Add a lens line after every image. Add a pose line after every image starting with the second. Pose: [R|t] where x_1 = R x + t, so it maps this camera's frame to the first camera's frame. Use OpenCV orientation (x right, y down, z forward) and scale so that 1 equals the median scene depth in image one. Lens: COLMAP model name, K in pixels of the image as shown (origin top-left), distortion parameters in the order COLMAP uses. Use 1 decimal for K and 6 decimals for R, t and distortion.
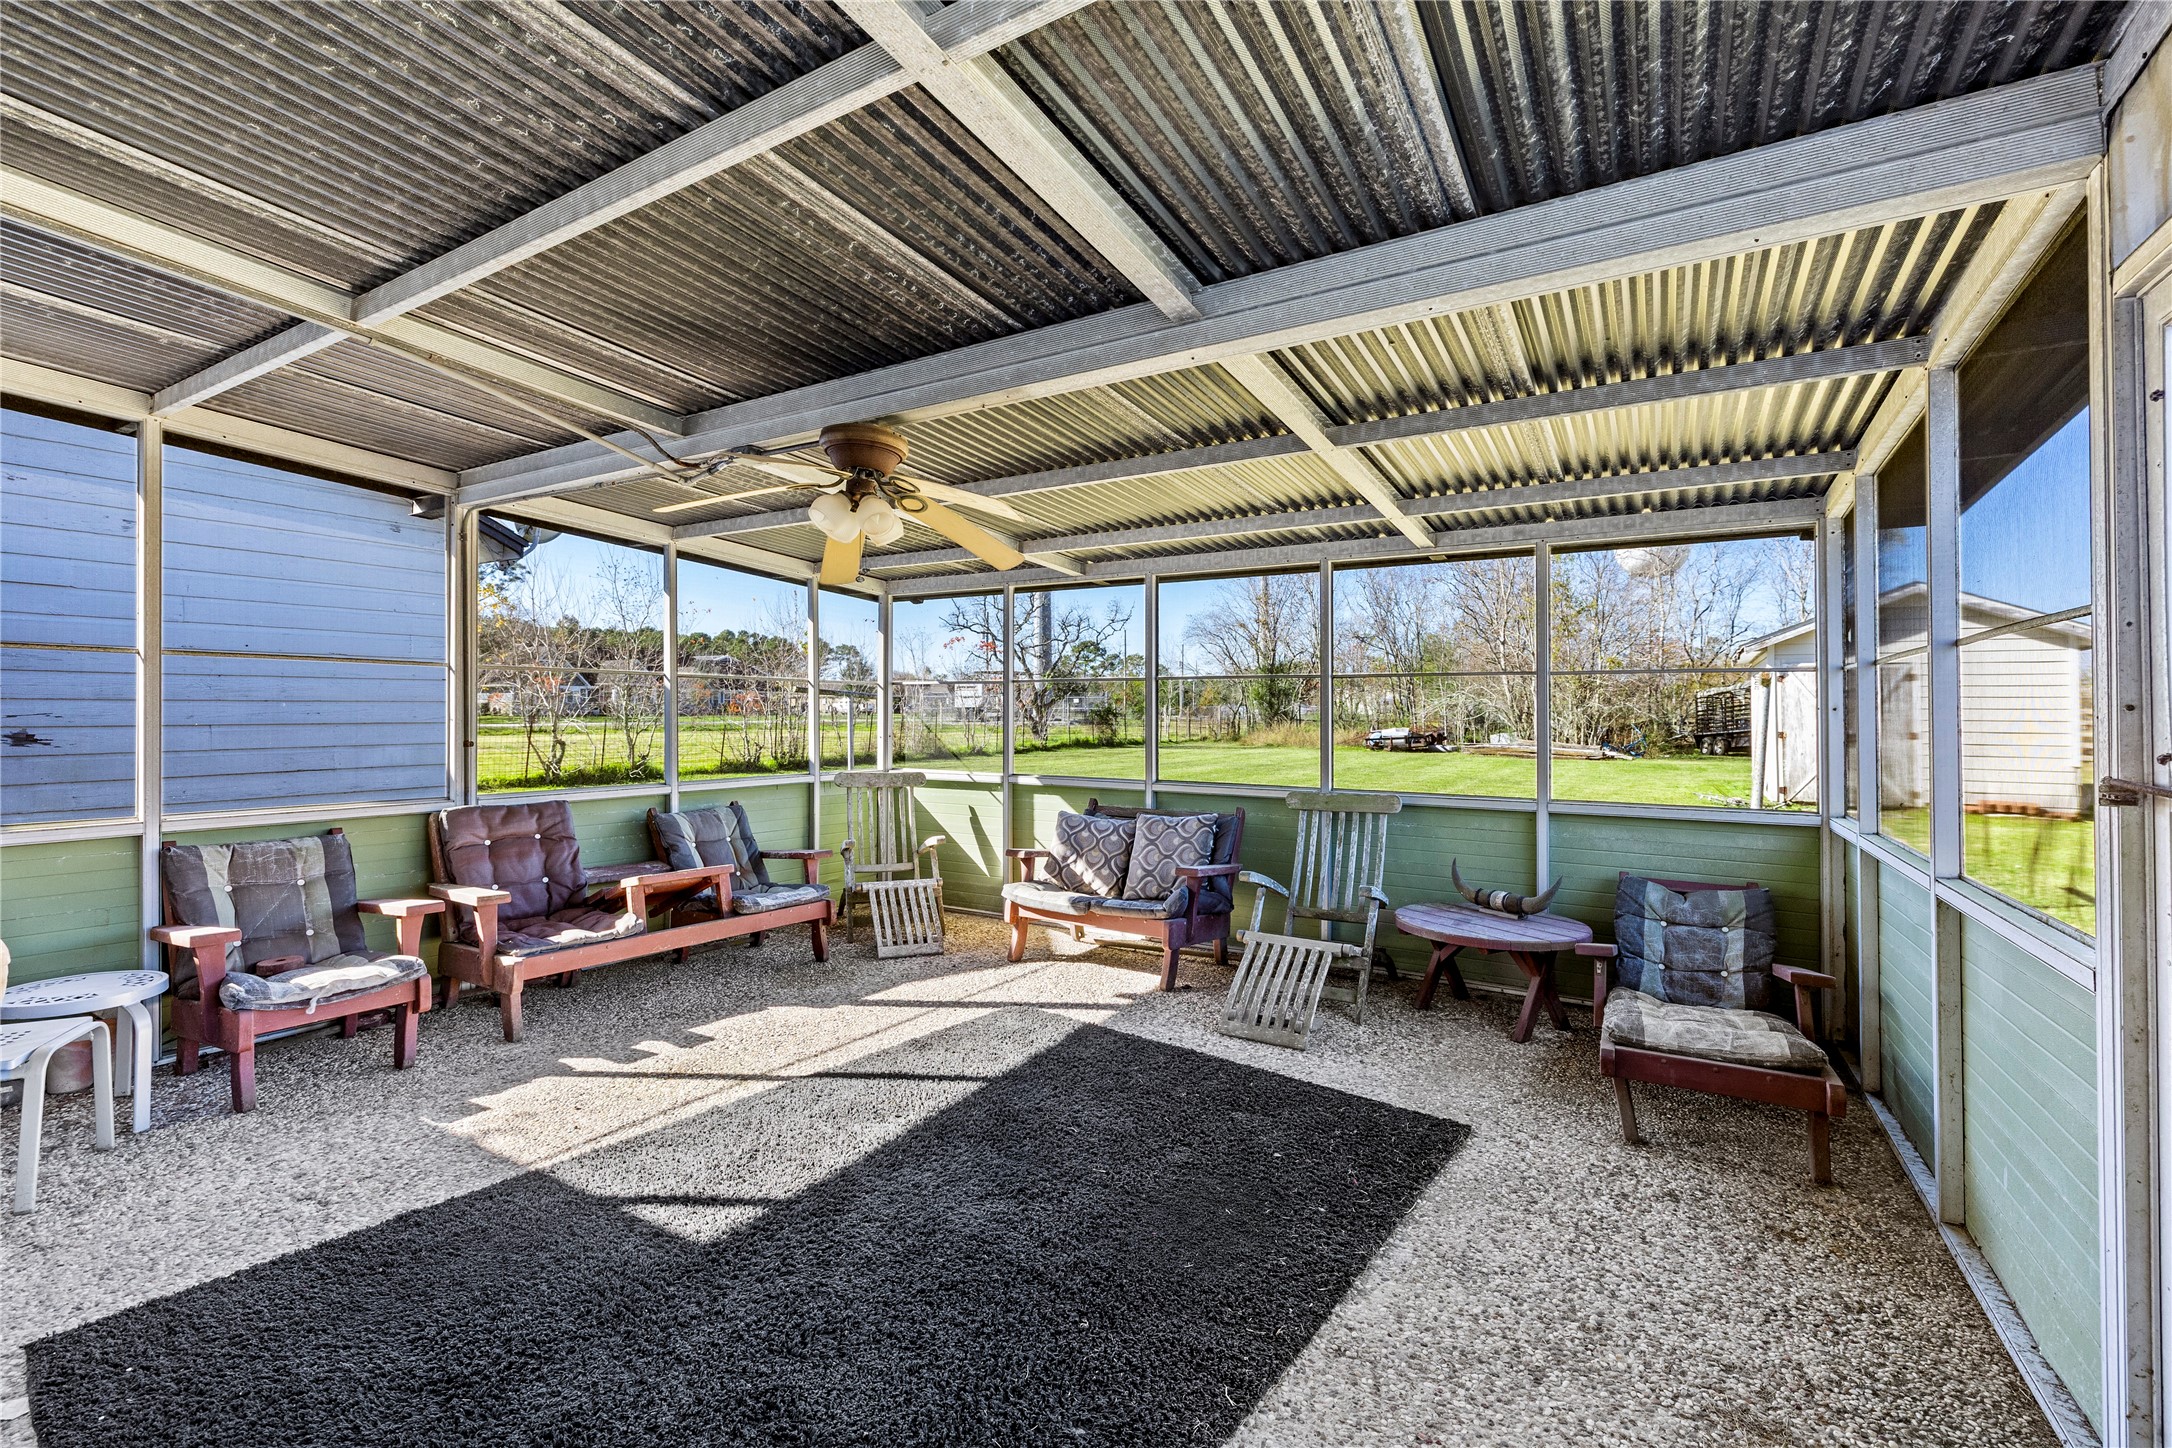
lens RADIAL K [[911.3, 0, 1086.0], [0, 911.3, 724.0], [0, 0, 1]] dist [0.001592, 0.000057]
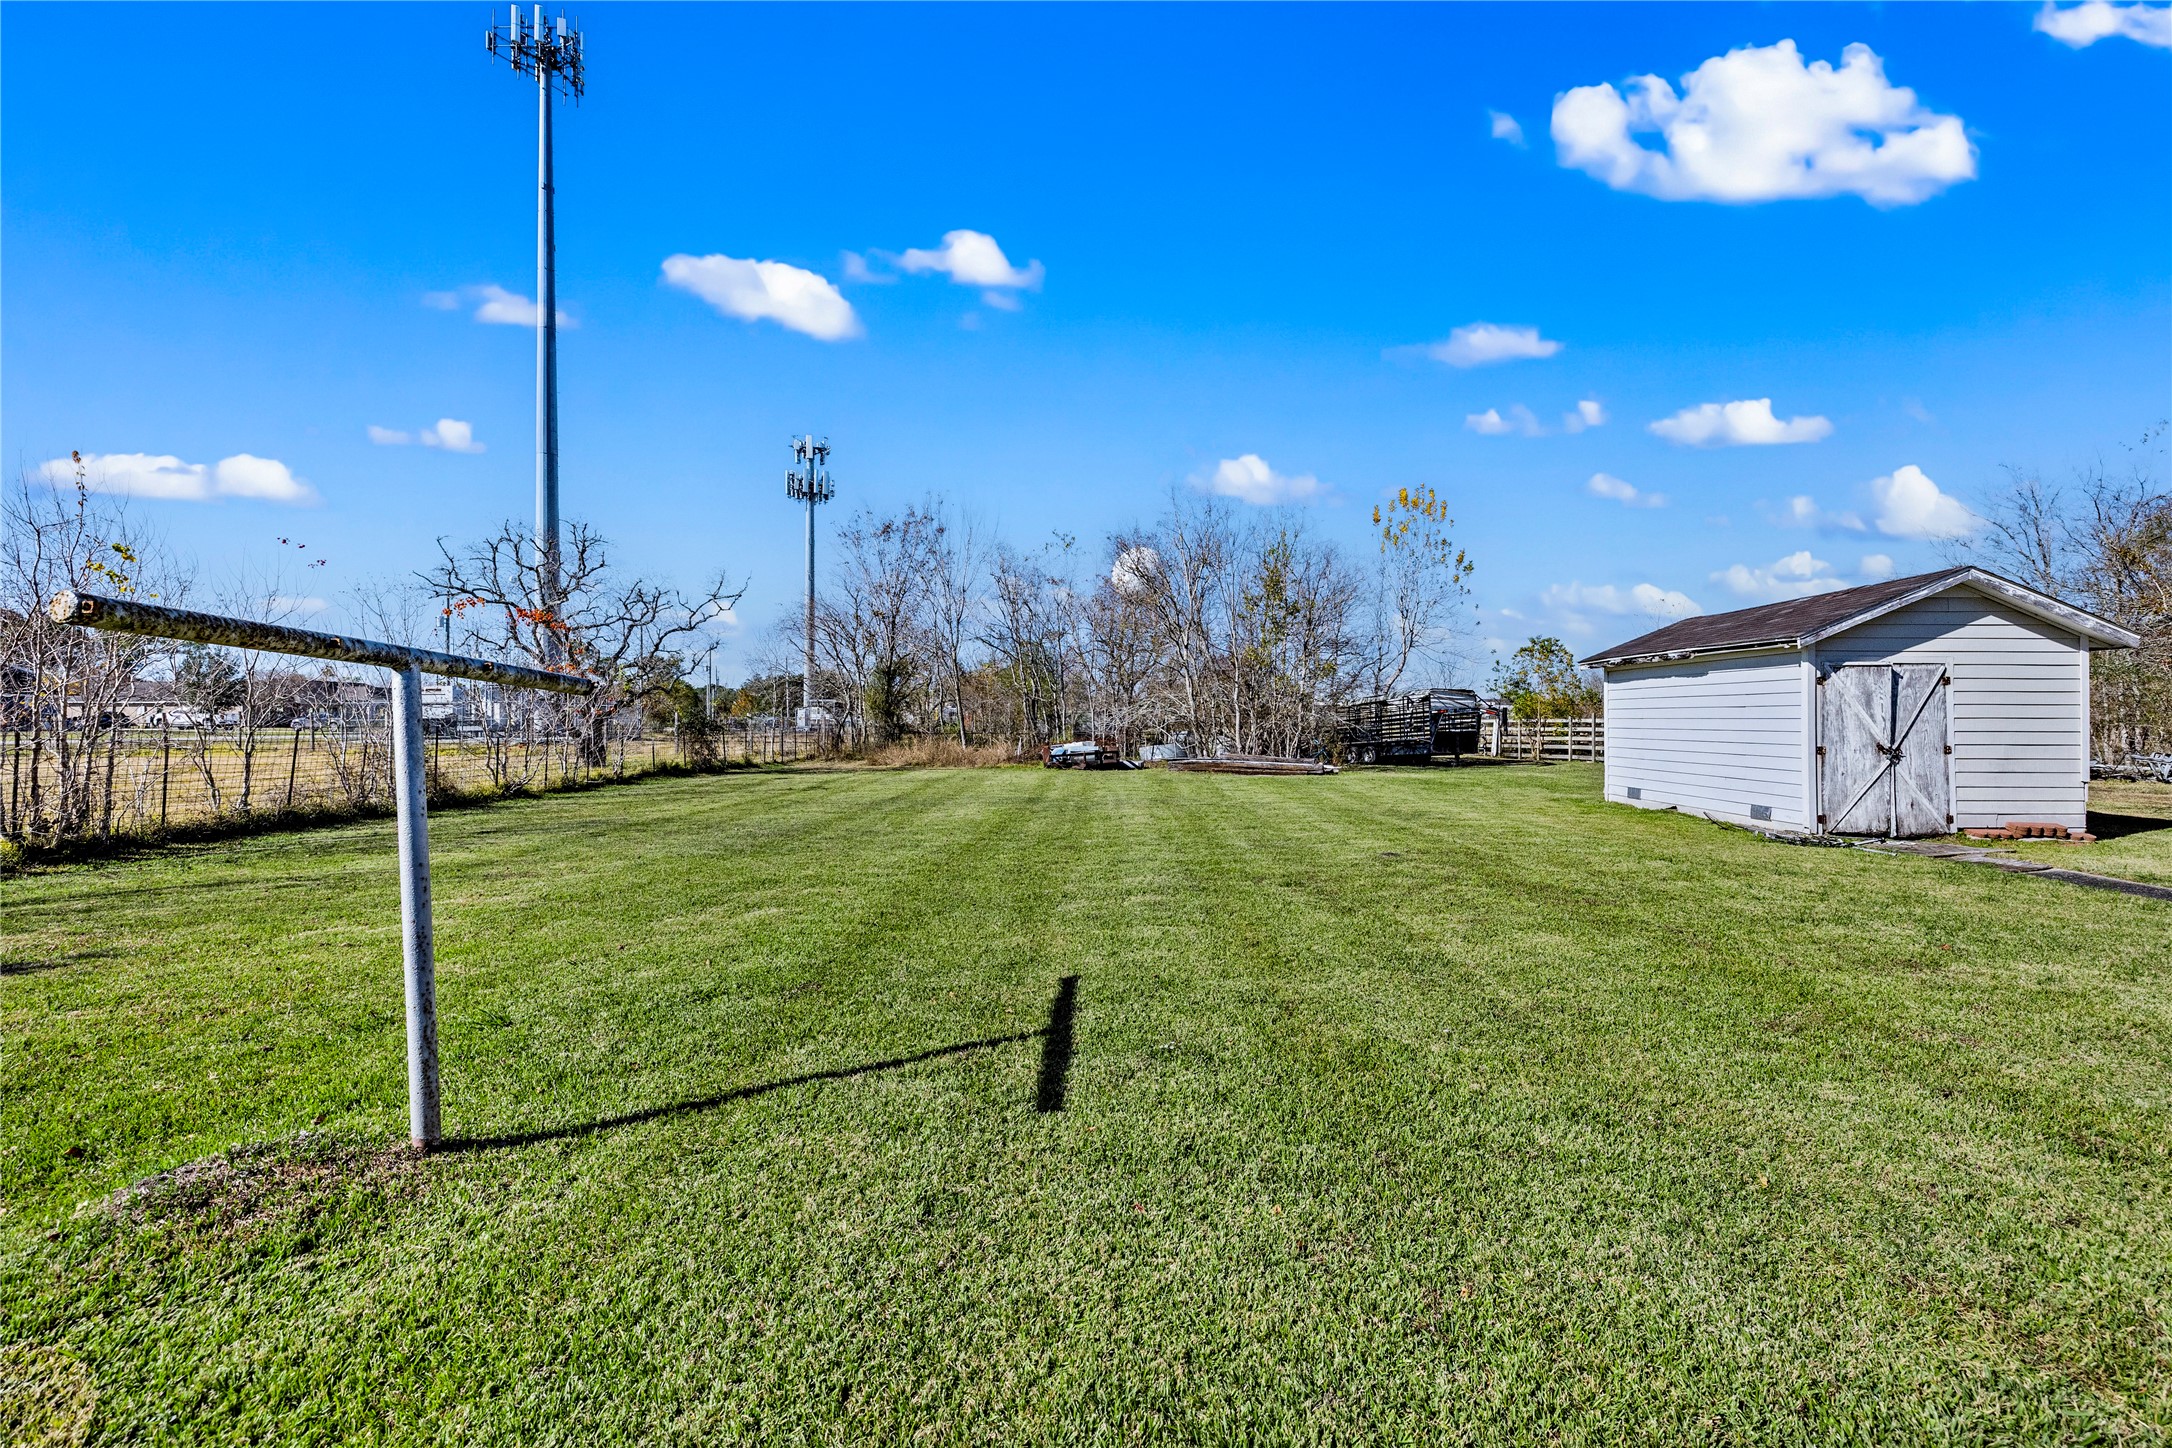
lens RADIAL K [[911.3, 0, 1086.0], [0, 911.3, 724.0], [0, 0, 1]] dist [0.001592, 0.000057]
pose [[0.862846, -0.002777, 0.505460, -0.081384], [0.009116, 0.999908, -0.010069, -0.003595], [-0.505385, 0.013296, 0.862791, 0.247624]]
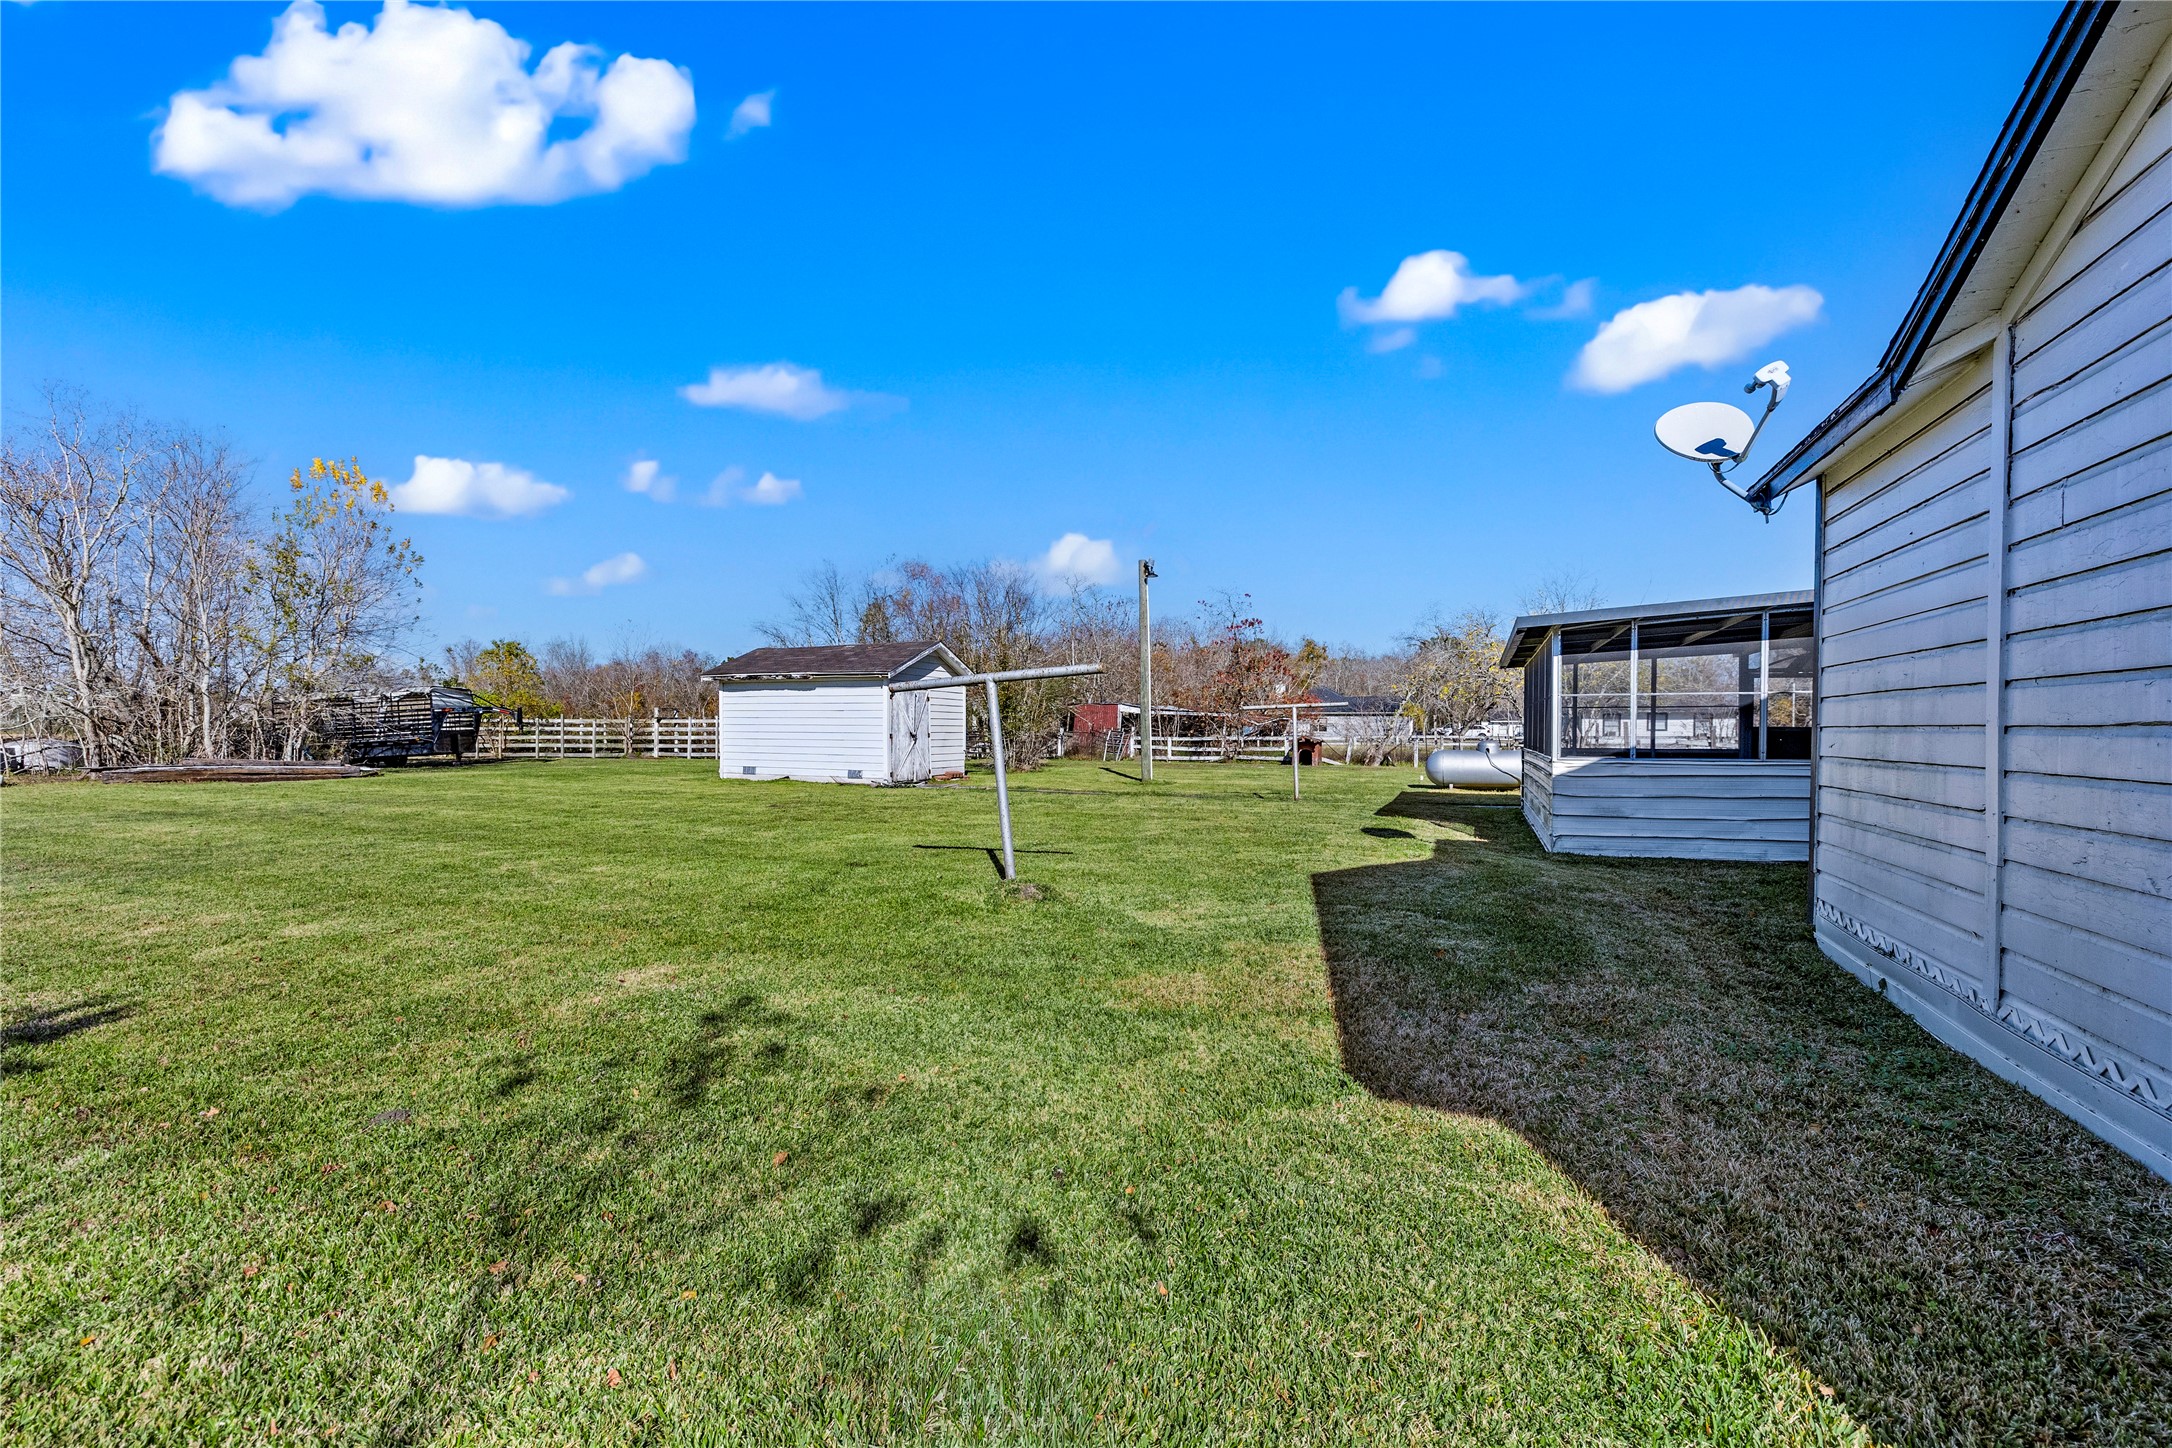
lens RADIAL K [[911.3, 0, 1086.0], [0, 911.3, 724.0], [0, 0, 1]] dist [0.001592, 0.000057]
pose [[-0.148250, 0.000569, 0.988950, -0.274029], [0.012860, 0.999916, 0.001352, -0.001766], [-0.988866, 0.012918, -0.148245, 0.357133]]
